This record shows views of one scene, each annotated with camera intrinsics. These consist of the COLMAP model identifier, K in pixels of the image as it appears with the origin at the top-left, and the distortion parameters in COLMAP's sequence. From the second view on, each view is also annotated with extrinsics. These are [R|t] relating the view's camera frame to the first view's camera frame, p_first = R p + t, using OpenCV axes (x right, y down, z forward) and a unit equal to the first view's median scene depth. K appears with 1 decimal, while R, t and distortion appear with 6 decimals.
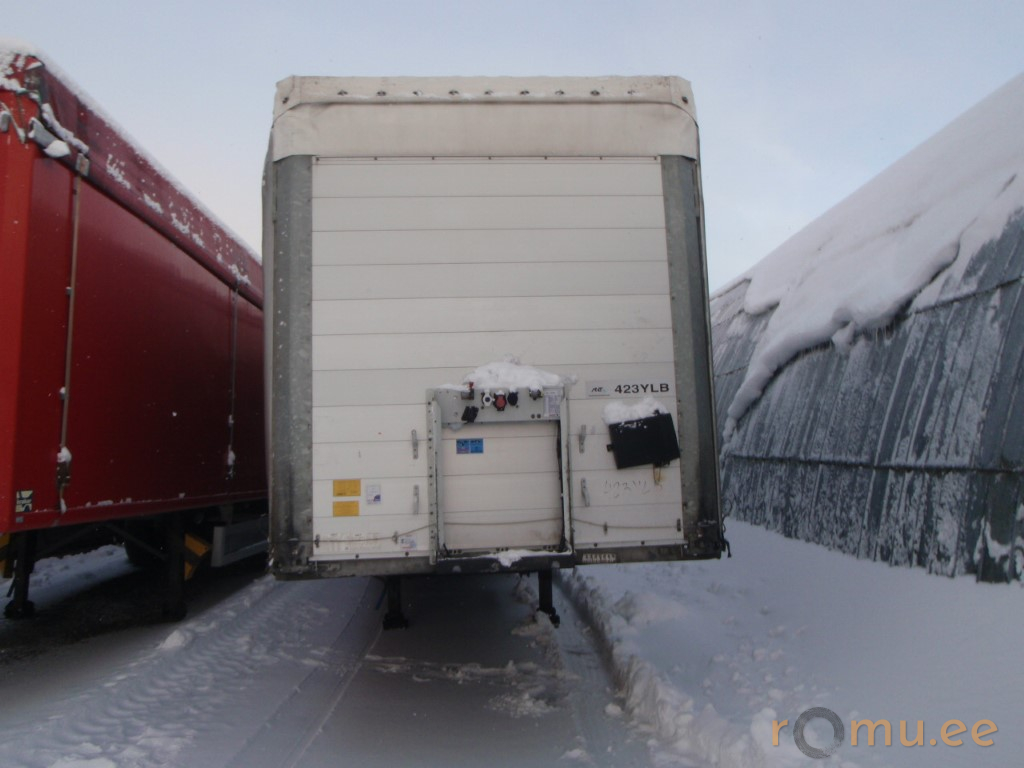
lens RADIAL K [[861.6, 0, 516.6], [0, 861.6, 365.0], [0, 0, 1]] dist [-0.068003, 0.062930]
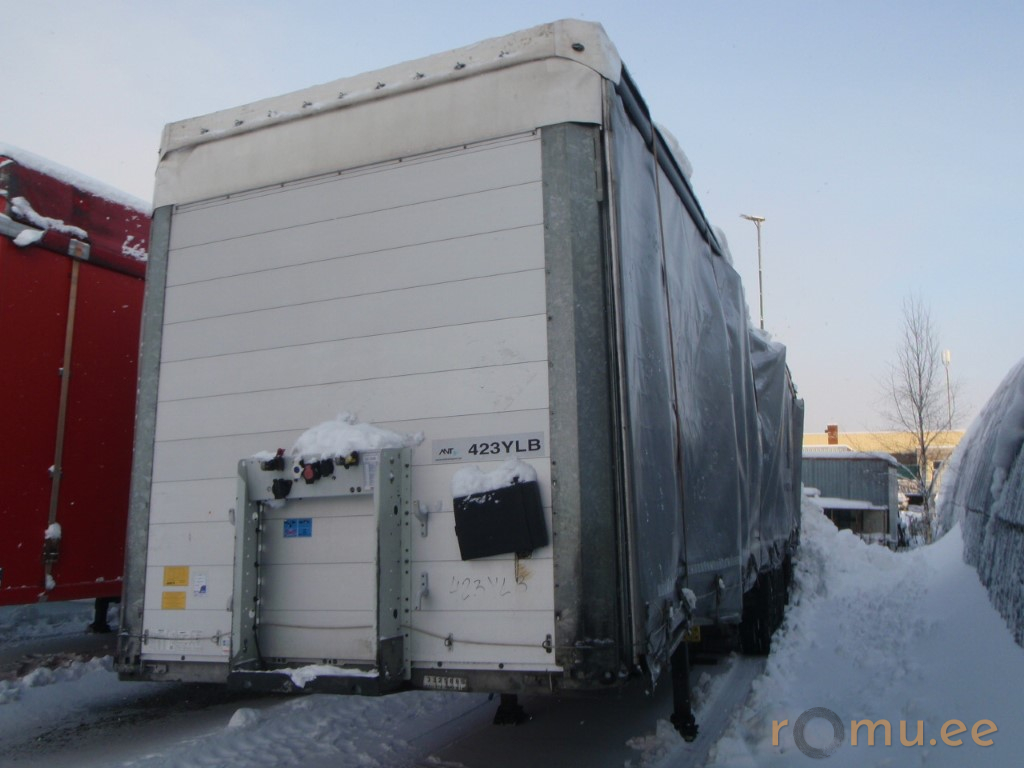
lens RADIAL K [[861.6, 0, 516.6], [0, 861.6, 365.0], [0, 0, 1]] dist [-0.068003, 0.062930]
pose [[0.896328, -0.080475, -0.436027, 0.466127], [0.054095, 0.995893, -0.072606, 0.011310], [0.440079, 0.041492, 0.897000, 0.346467]]
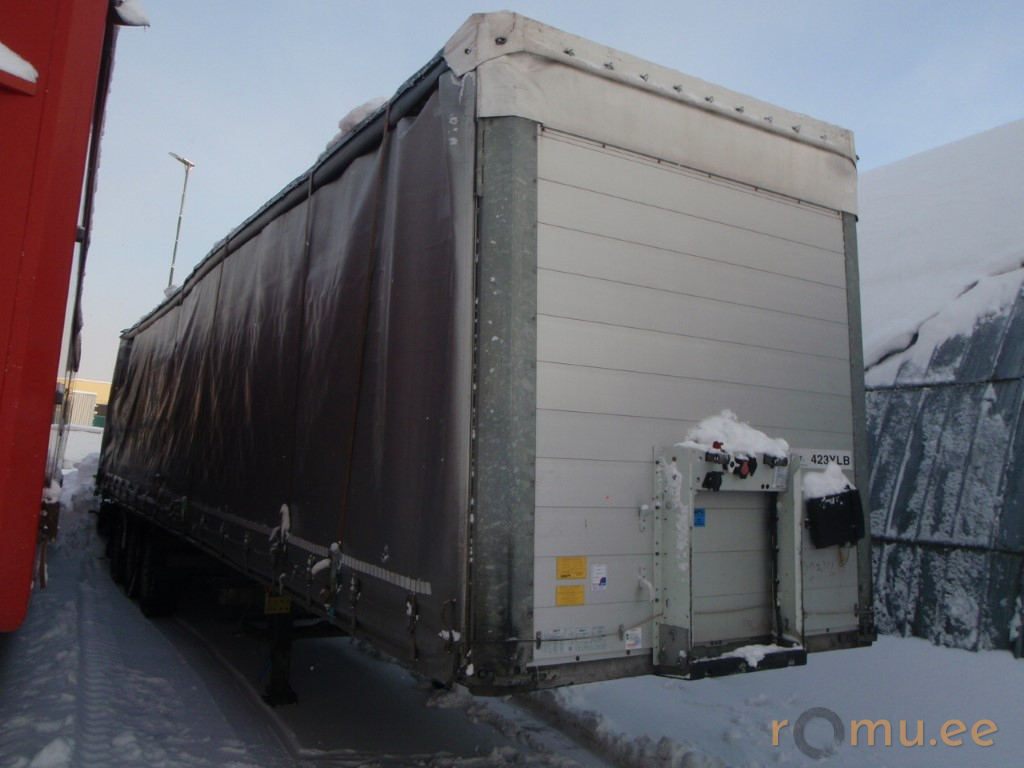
lens RADIAL K [[861.6, 0, 516.6], [0, 861.6, 365.0], [0, 0, 1]] dist [-0.068003, 0.062930]
pose [[0.895793, 0.118904, 0.428273, -0.546120], [-0.110977, 0.992869, -0.043531, 0.003565], [-0.430395, -0.008534, 0.902600, 0.314983]]
